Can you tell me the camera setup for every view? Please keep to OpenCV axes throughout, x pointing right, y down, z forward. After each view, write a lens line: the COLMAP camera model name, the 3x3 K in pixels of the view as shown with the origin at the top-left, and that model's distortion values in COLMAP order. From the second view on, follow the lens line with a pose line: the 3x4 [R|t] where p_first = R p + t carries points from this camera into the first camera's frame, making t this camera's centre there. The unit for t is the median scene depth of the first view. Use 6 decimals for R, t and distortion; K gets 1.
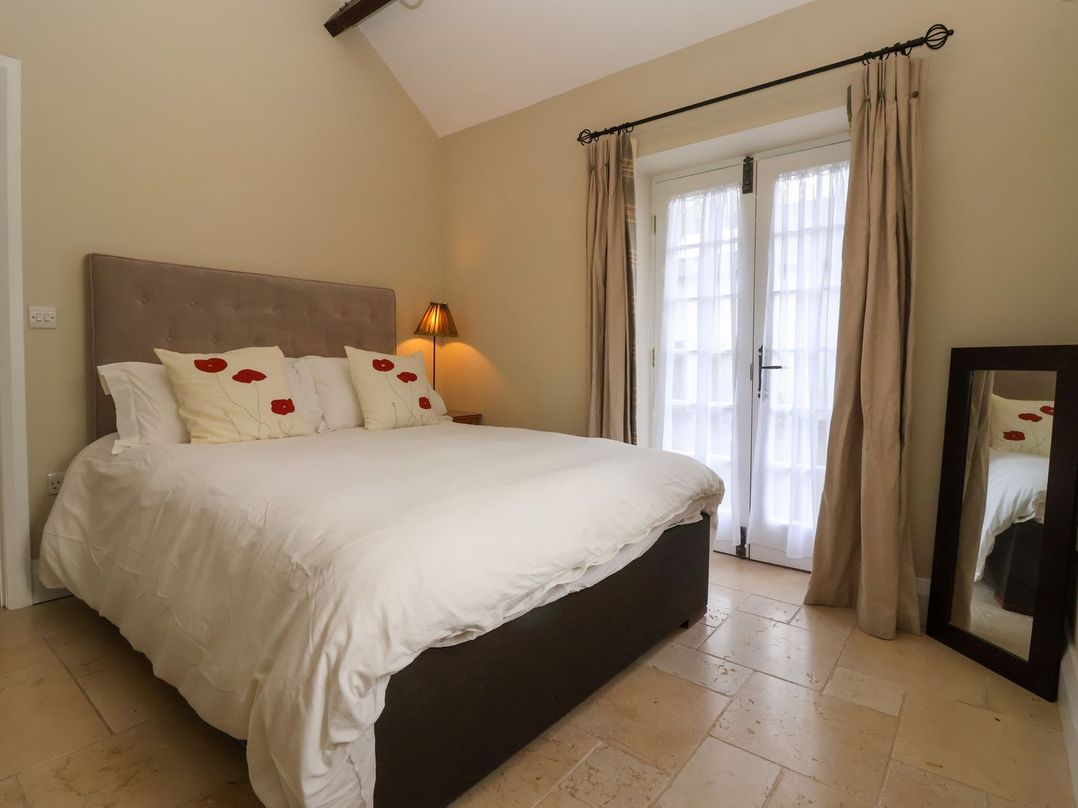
lens RADIAL K [[562.9, 0, 534.2], [0, 562.9, 398.8], [0, 0, 1]] dist [0.001191, -0.013807]
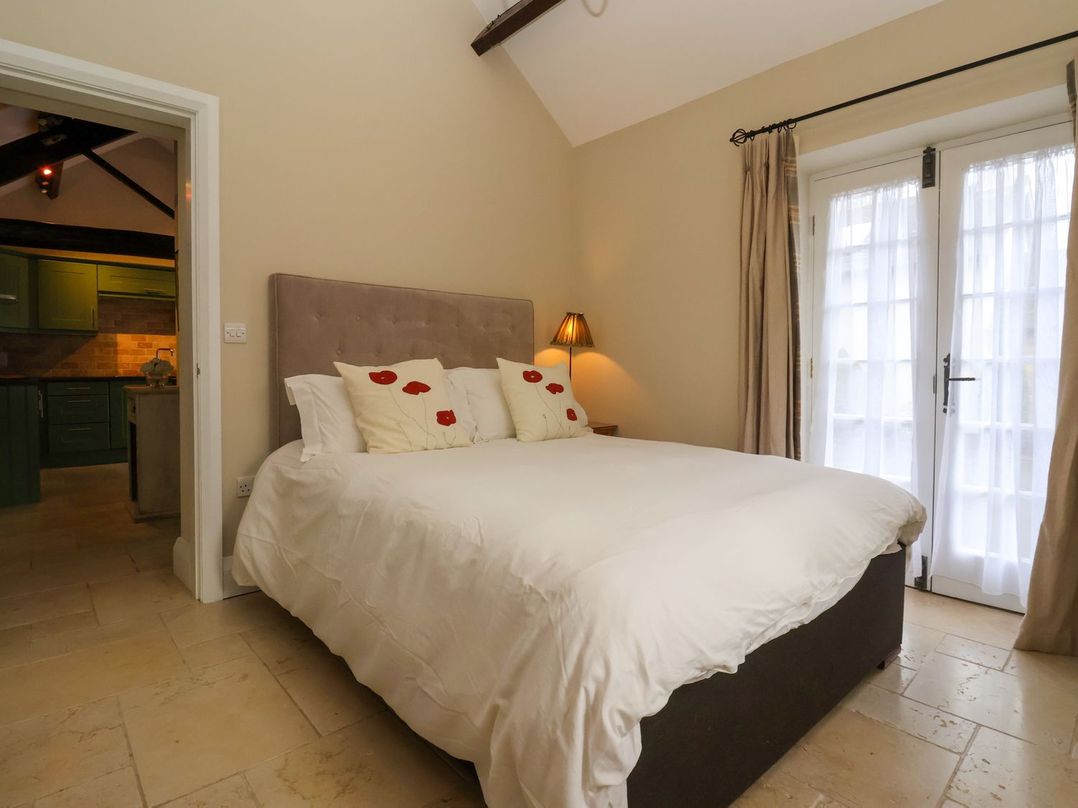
lens RADIAL K [[562.9, 0, 540.4], [0, 562.9, 399.5], [0, 0, 1]] dist [0.001191, -0.013807]
pose [[0.987517, 0.006667, -0.157370, -0.122416], [-0.008459, 0.999907, -0.010719, -0.010423], [0.157284, 0.011916, 0.987482, 0.016633]]
